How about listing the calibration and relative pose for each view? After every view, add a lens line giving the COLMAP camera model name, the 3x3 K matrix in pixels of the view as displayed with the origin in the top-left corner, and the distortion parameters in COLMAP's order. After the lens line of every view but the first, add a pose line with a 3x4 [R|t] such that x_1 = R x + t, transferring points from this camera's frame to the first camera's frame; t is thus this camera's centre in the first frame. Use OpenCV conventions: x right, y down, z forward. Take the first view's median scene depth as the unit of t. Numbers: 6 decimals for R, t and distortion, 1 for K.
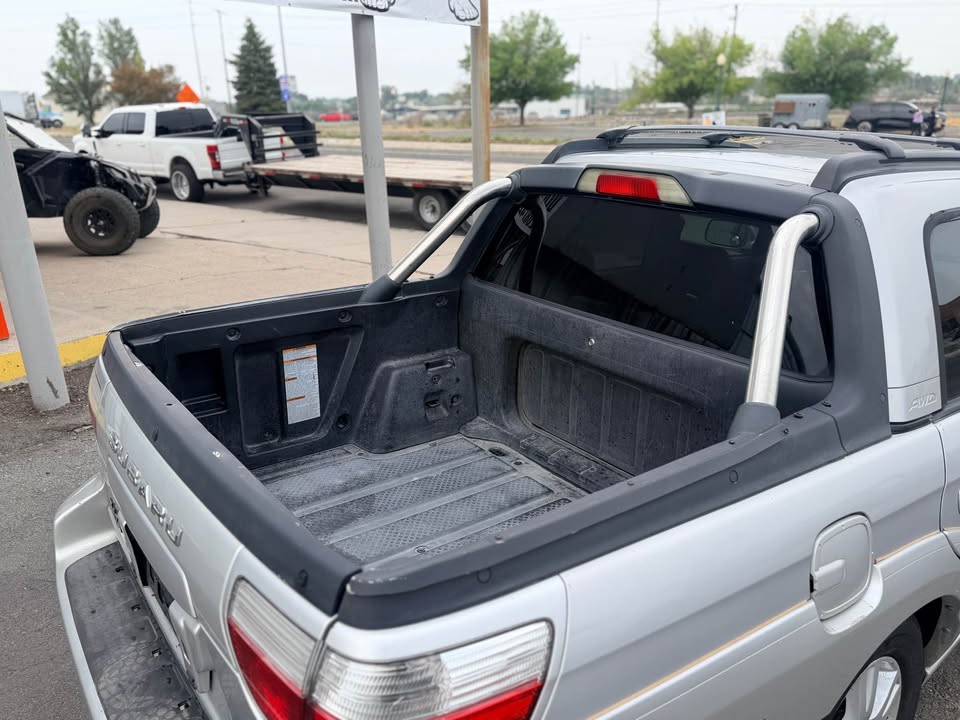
lens RADIAL K [[703.4, 0, 480.0], [0, 703.4, 360.0], [0, 0, 1]] dist [0.036098, -0.057681]
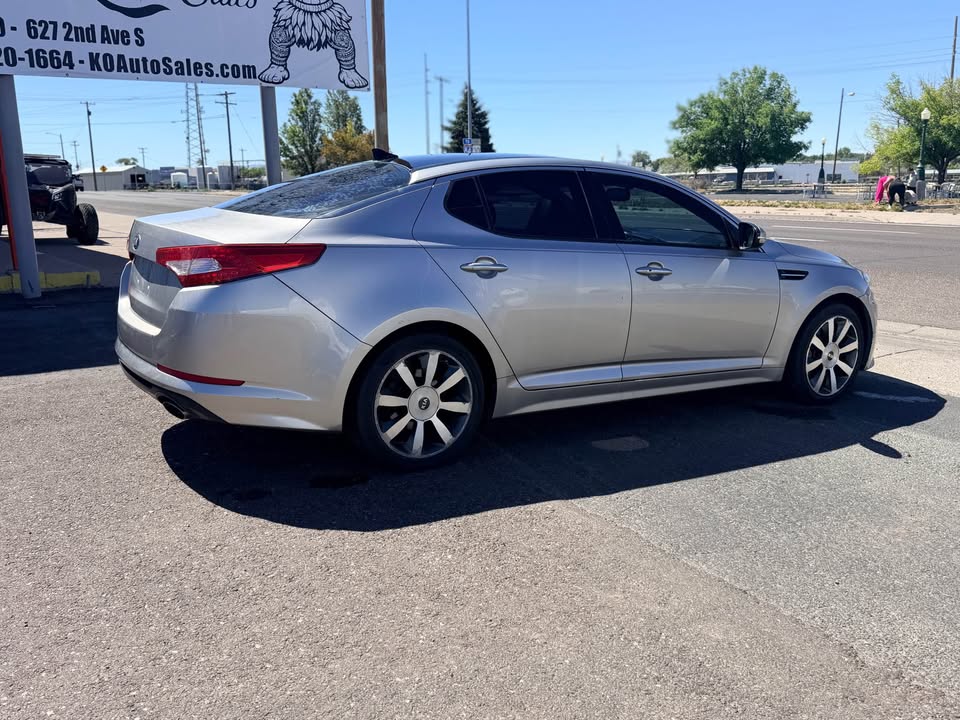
lens RADIAL K [[814.4, 0, 480.0], [0, 814.4, 360.0], [0, 0, 1]] dist [0.098229, -0.162059]
pose [[0.953284, 0.069419, -0.293992, 0.093959], [-0.104836, 0.988775, -0.106461, 0.027564], [0.283302, 0.132309, 0.949860, -0.056188]]
